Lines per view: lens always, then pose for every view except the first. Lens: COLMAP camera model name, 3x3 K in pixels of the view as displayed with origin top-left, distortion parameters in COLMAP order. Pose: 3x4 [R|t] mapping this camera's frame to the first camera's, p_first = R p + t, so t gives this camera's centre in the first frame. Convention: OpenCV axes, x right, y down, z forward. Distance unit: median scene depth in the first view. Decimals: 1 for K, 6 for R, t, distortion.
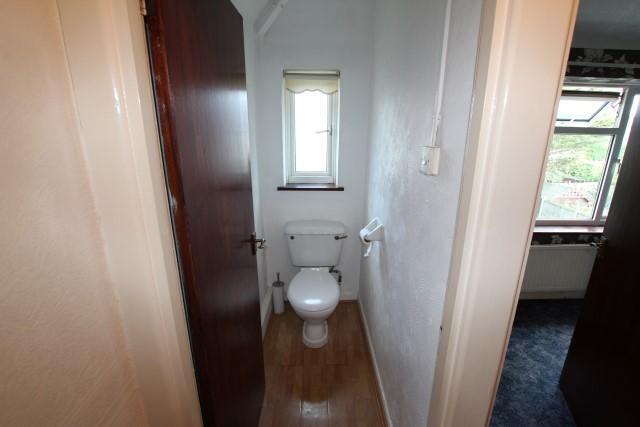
lens RADIAL K [[302.9, 0, 320.0], [0, 302.9, 213.5], [0, 0, 1]] dist [-0.002566, -0.000686]
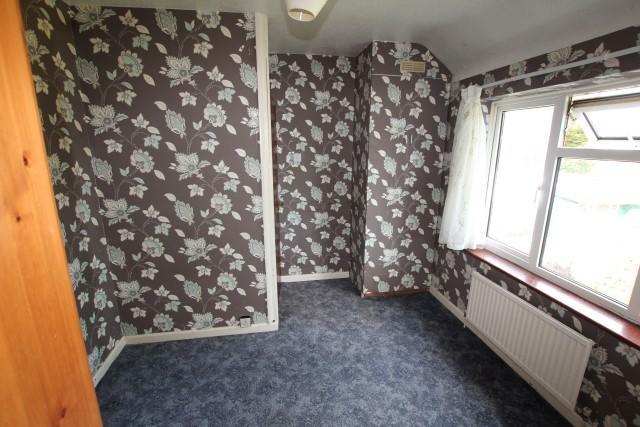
lens RADIAL K [[302.9, 0, 320.0], [0, 302.9, 213.5], [0, 0, 1]] dist [-0.002566, -0.000686]
pose [[0.098624, 0.214982, -0.971626, 1.670876], [-0.284874, 0.941622, 0.179427, -0.108941], [0.953478, 0.259095, 0.154109, 0.393646]]
